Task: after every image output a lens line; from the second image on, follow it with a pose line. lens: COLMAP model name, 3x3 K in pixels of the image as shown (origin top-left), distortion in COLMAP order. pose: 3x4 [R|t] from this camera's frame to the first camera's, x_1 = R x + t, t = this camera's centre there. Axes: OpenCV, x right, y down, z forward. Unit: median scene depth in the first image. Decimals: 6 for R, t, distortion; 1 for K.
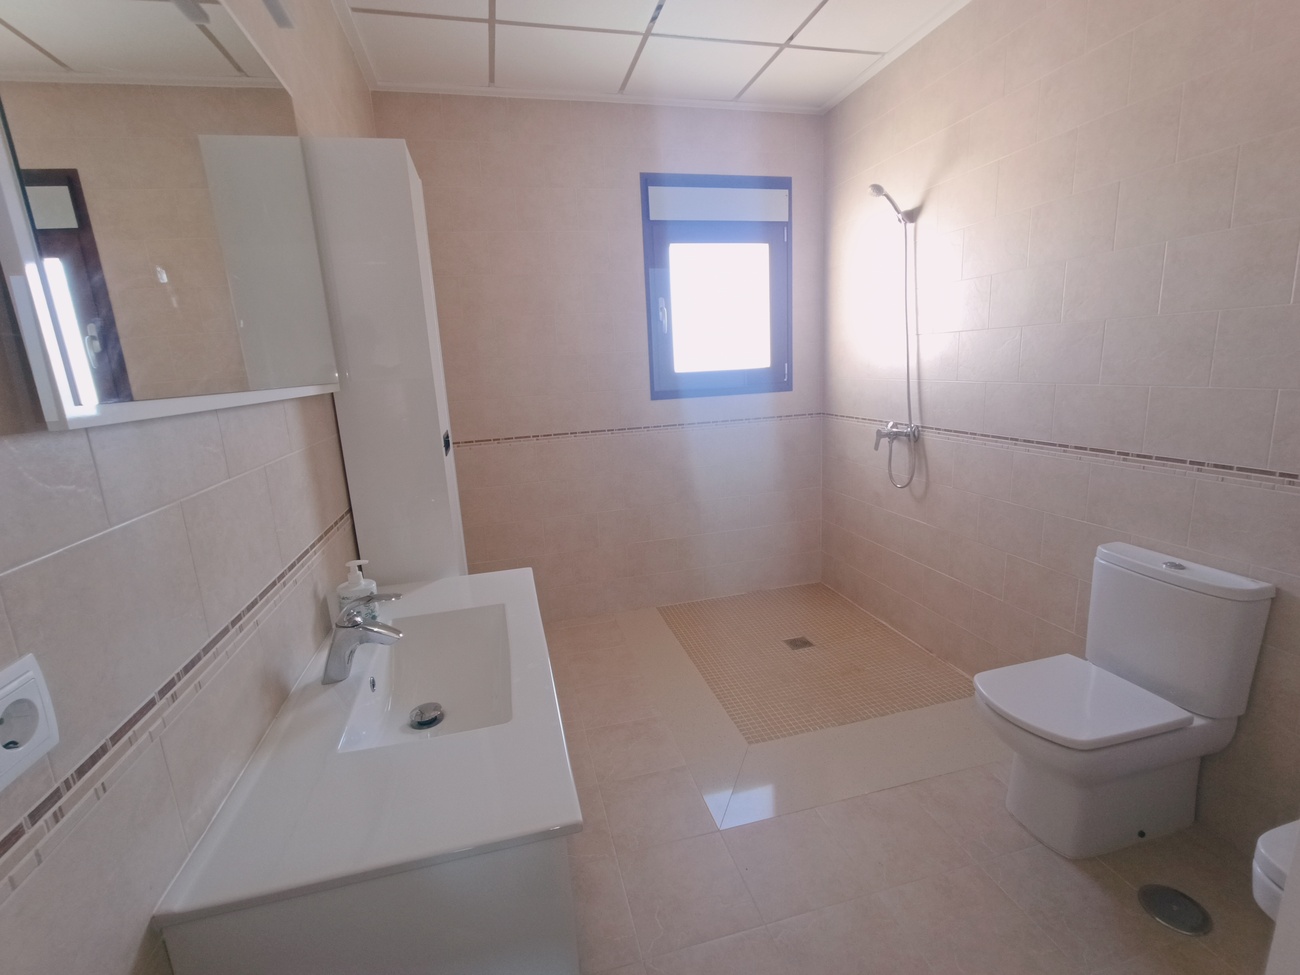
lens RADIAL K [[589.0, 0, 641.7], [0, 589.0, 481.4], [0, 0, 1]] dist [-0.031019, 0.017507]
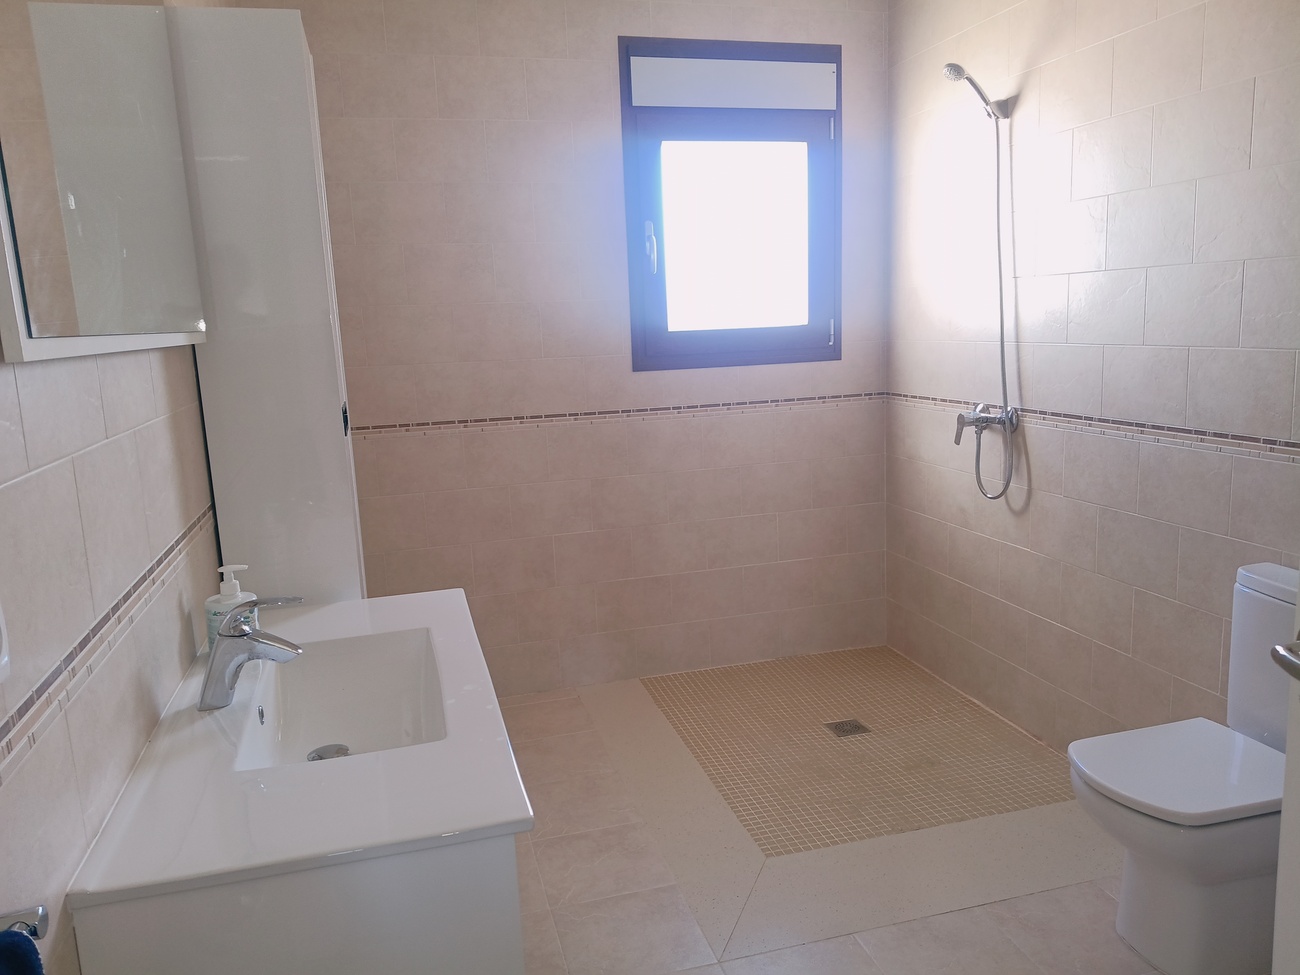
lens RADIAL K [[970.6, 0, 654.5], [0, 970.6, 490.9], [0, 0, 1]] dist [0.088622, -0.160832]
pose [[0.999540, 0.007399, 0.029416, 0.011933], [-0.006644, 0.999649, -0.025659, 0.043012], [-0.029596, 0.025451, 0.999238, -0.178489]]
